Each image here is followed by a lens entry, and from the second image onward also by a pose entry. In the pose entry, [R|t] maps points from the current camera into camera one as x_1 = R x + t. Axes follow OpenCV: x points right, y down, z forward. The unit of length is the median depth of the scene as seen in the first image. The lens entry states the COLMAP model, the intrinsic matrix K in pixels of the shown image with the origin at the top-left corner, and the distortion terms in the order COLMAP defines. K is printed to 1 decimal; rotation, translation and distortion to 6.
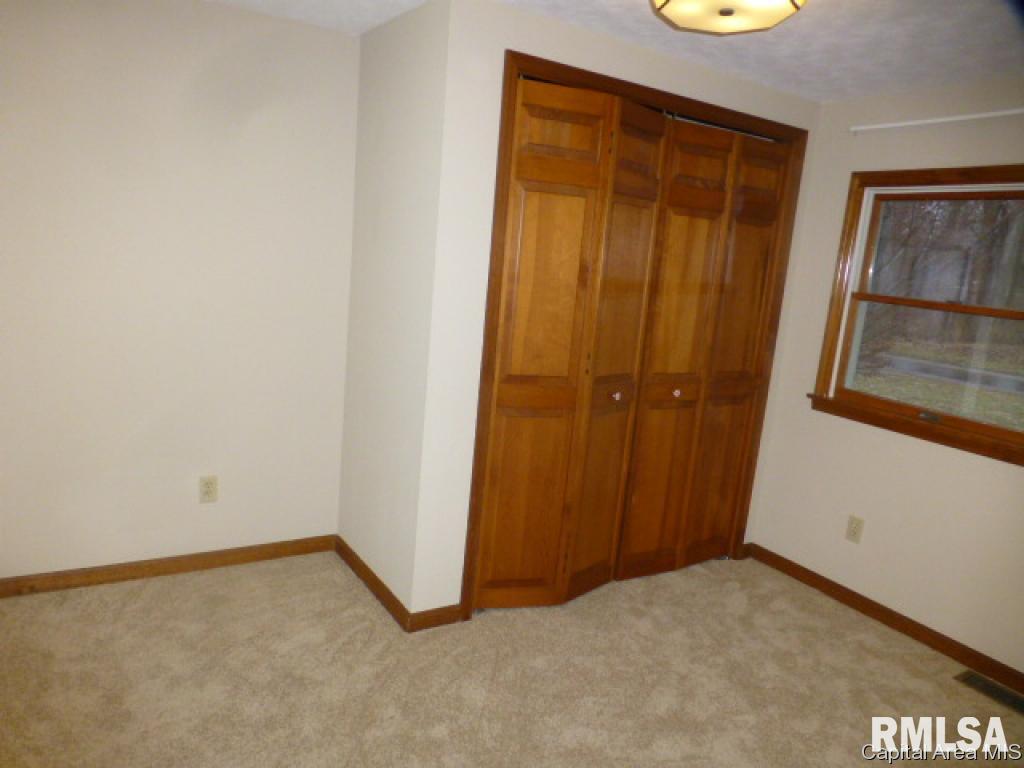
lens RADIAL K [[738.0, 0, 505.2], [0, 738.0, 387.4], [0, 0, 1]] dist [-0.057002, 0.050338]
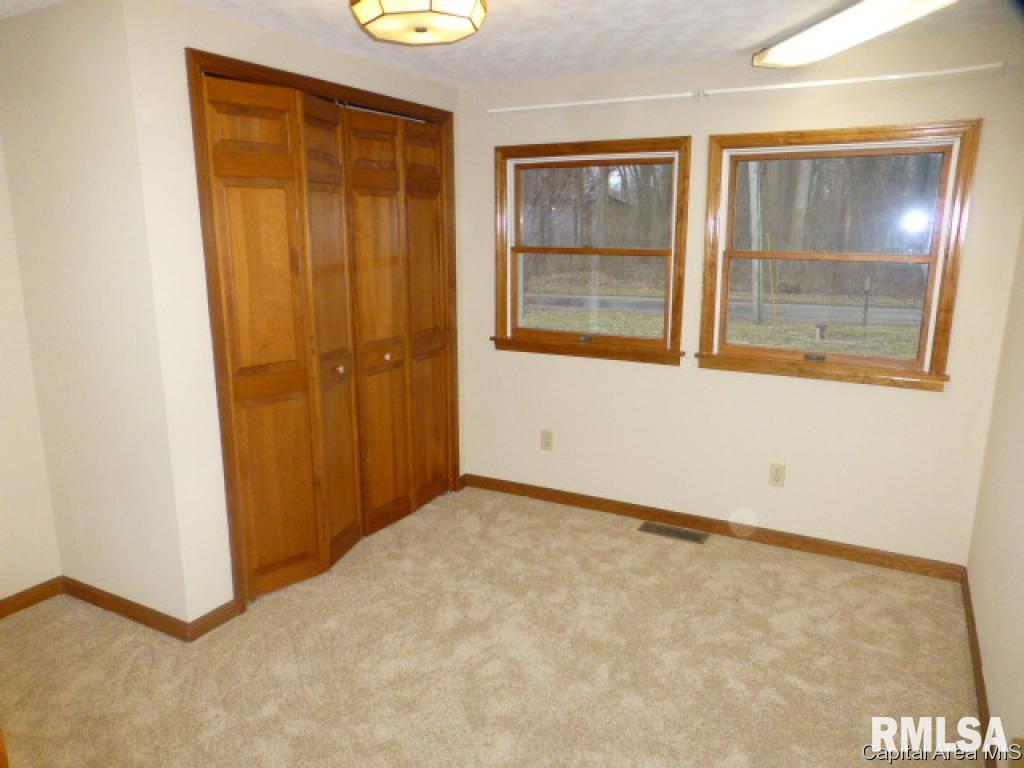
lens RADIAL K [[723.9, 0, 511.7], [0, 723.9, 387.3], [0, 0, 1]] dist [-0.002549, -0.083551]
pose [[0.869916, -0.197917, 0.451747, -0.120431], [0.177385, 0.980212, 0.087861, -0.011163], [-0.460196, 0.003702, 0.887809, -0.061495]]
